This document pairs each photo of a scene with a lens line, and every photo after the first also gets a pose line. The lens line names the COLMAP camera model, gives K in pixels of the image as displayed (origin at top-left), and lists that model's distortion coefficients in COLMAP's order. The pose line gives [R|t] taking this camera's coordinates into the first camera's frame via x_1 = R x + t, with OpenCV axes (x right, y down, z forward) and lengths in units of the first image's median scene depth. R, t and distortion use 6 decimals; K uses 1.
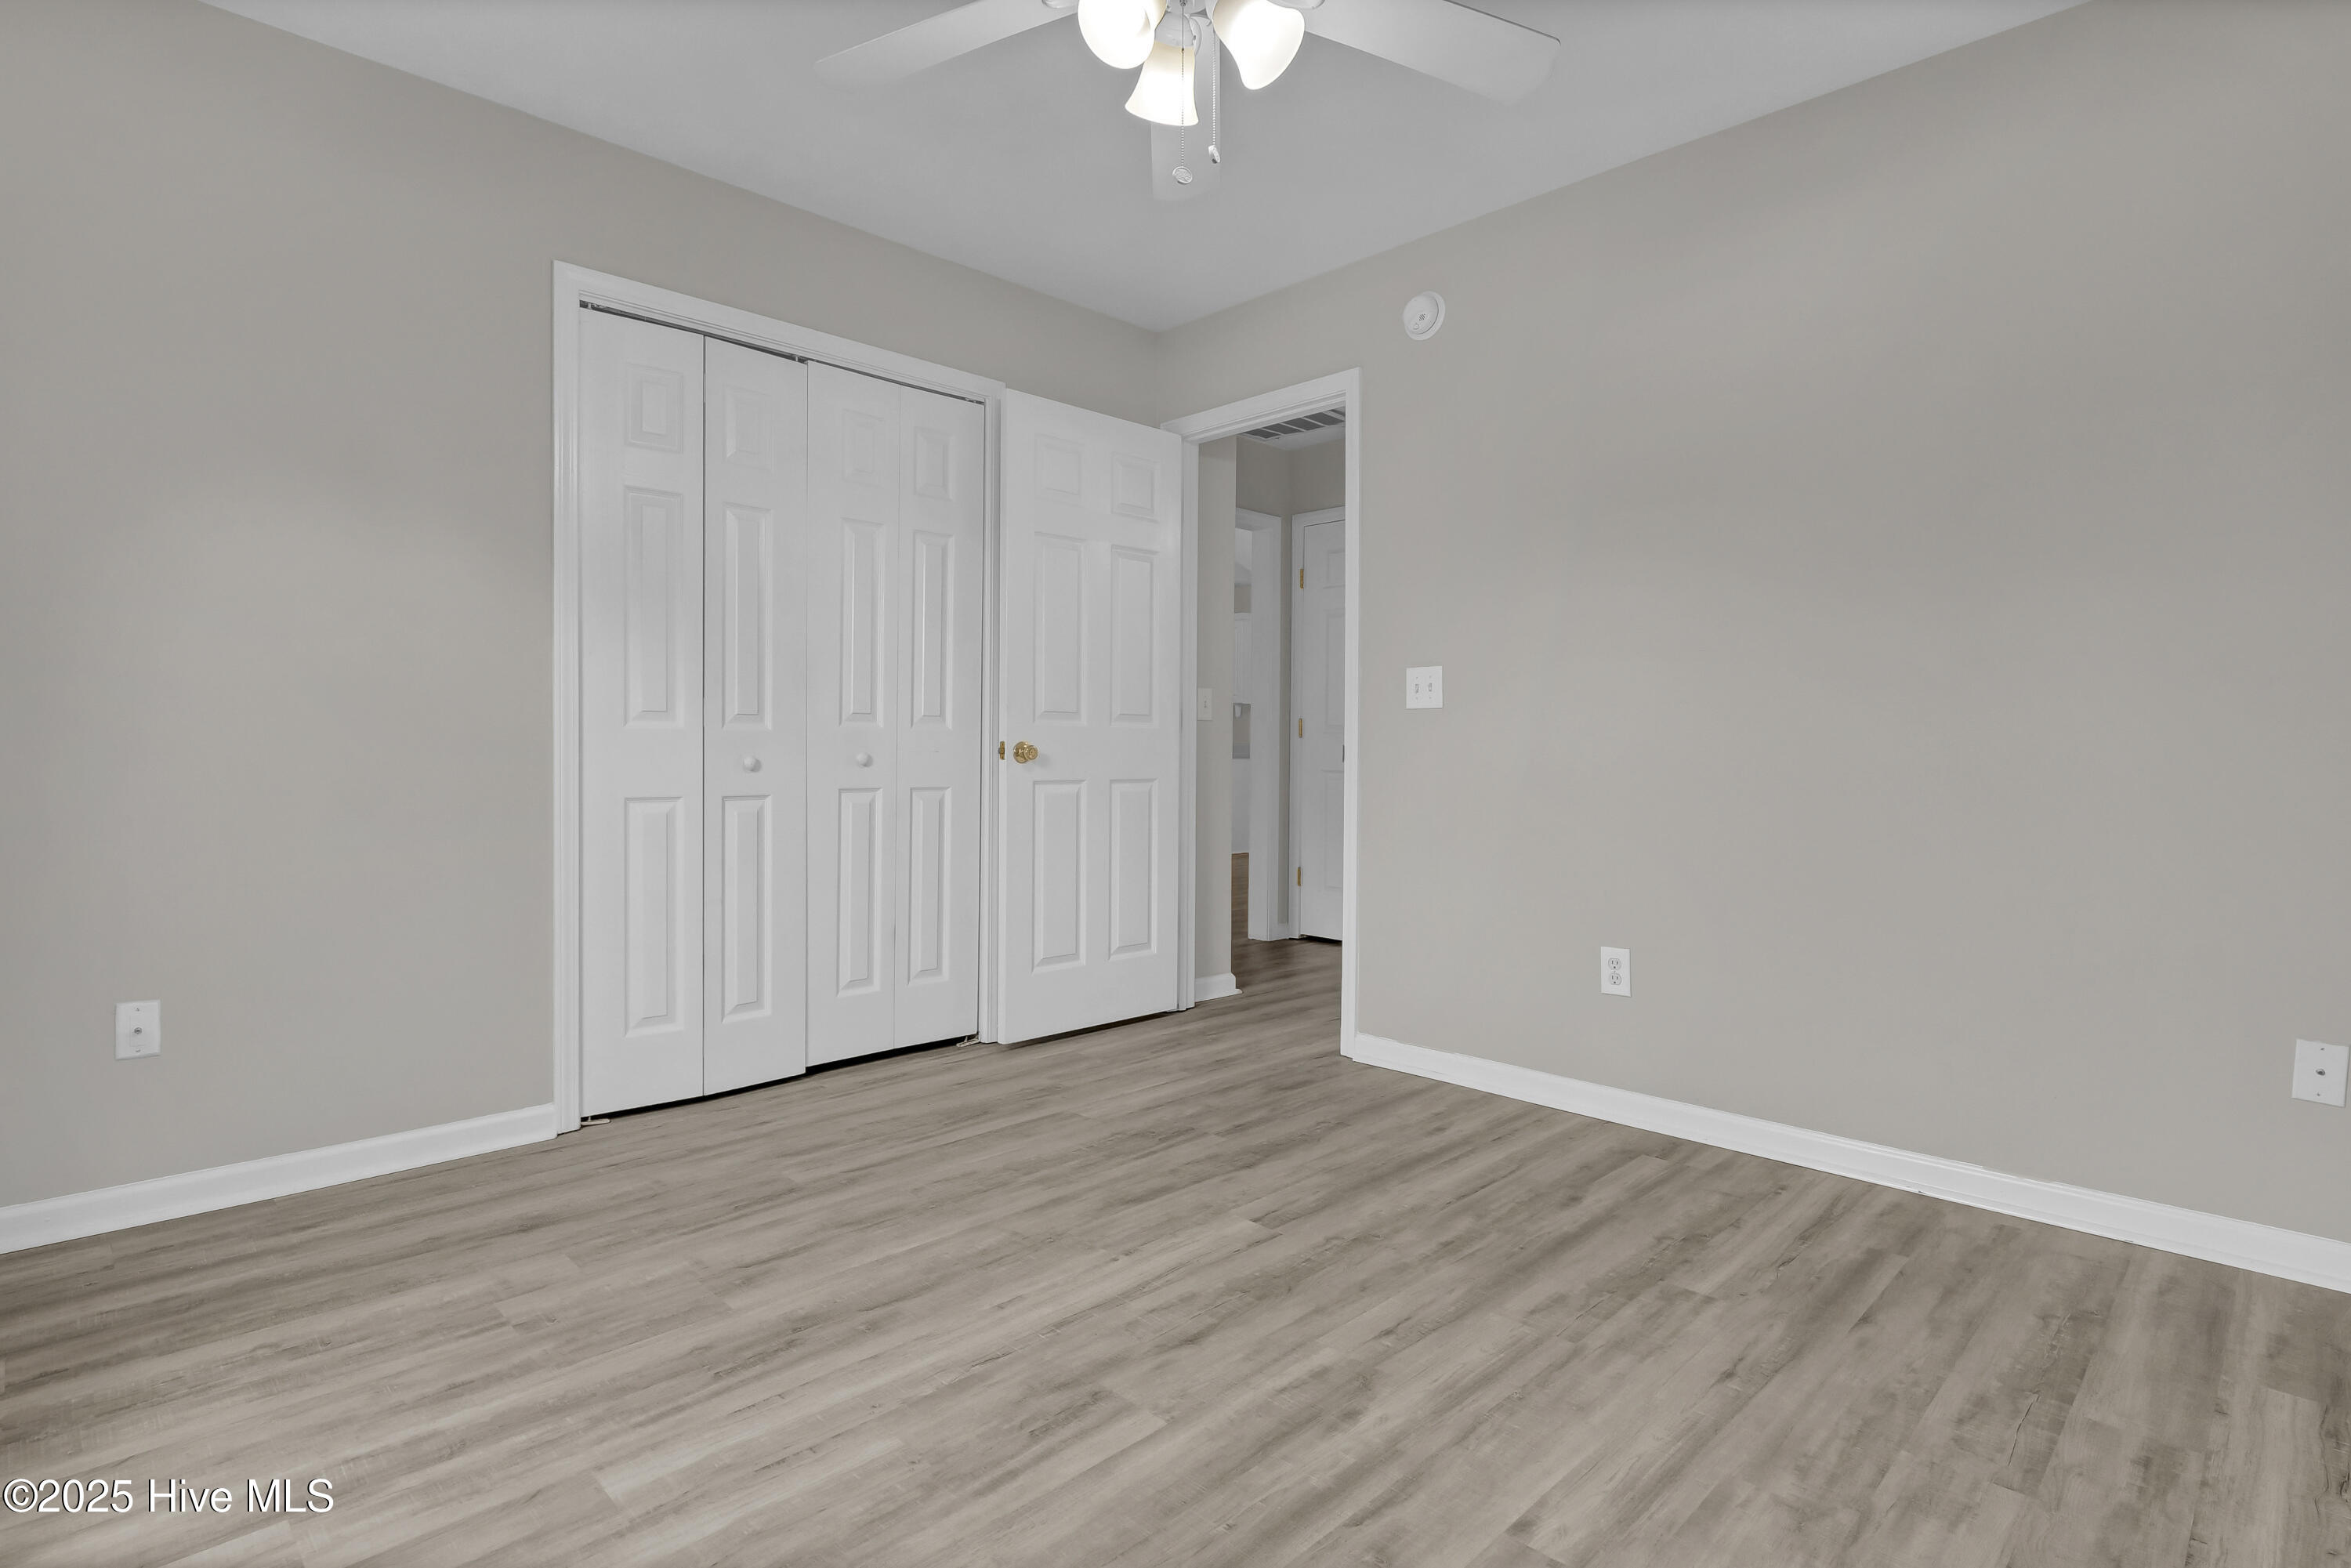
lens RADIAL K [[1168.7, 0, 1158.0], [0, 1168.7, 766.5], [0, 0, 1]] dist [-0.009487, -0.001127]
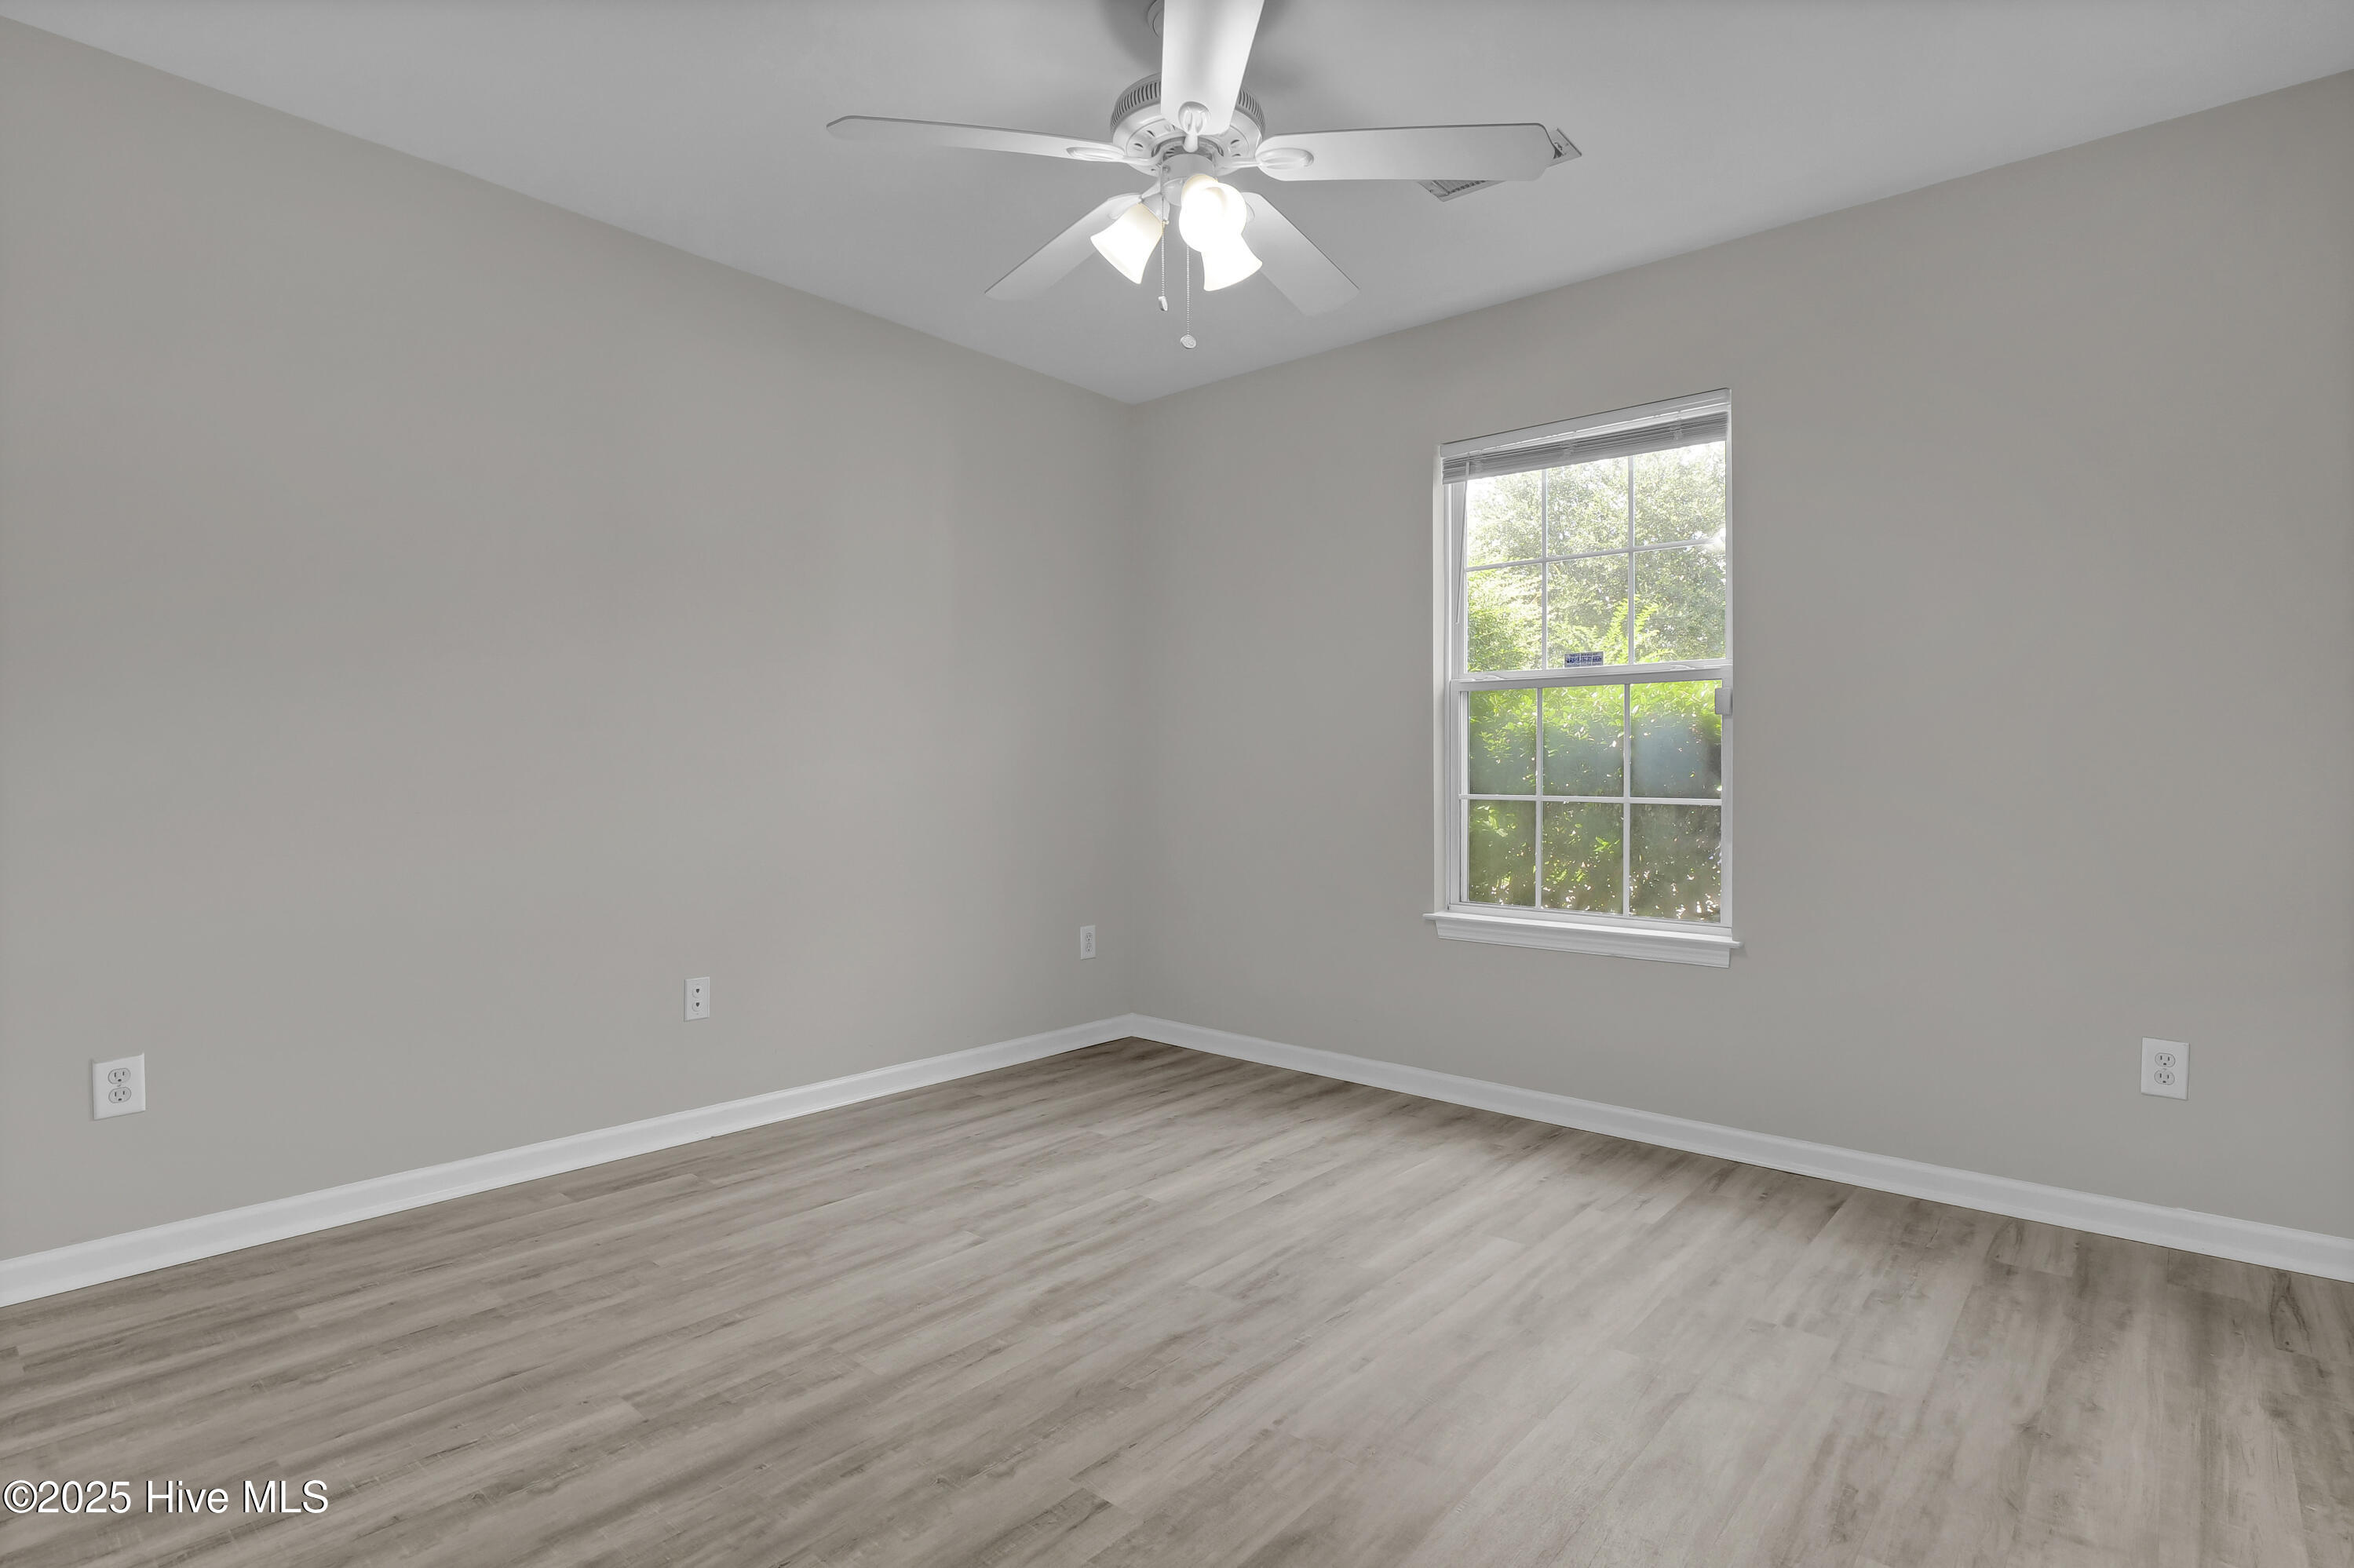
lens RADIAL K [[1170.2, 0, 1159.5], [0, 1170.2, 766.5], [0, 0, 1]] dist [-0.009487, -0.001127]
pose [[-0.997245, -0.008837, -0.073653, 0.133393], [-0.009628, 0.999900, 0.010389, -0.068905], [0.073553, 0.011069, -0.997230, 2.132424]]
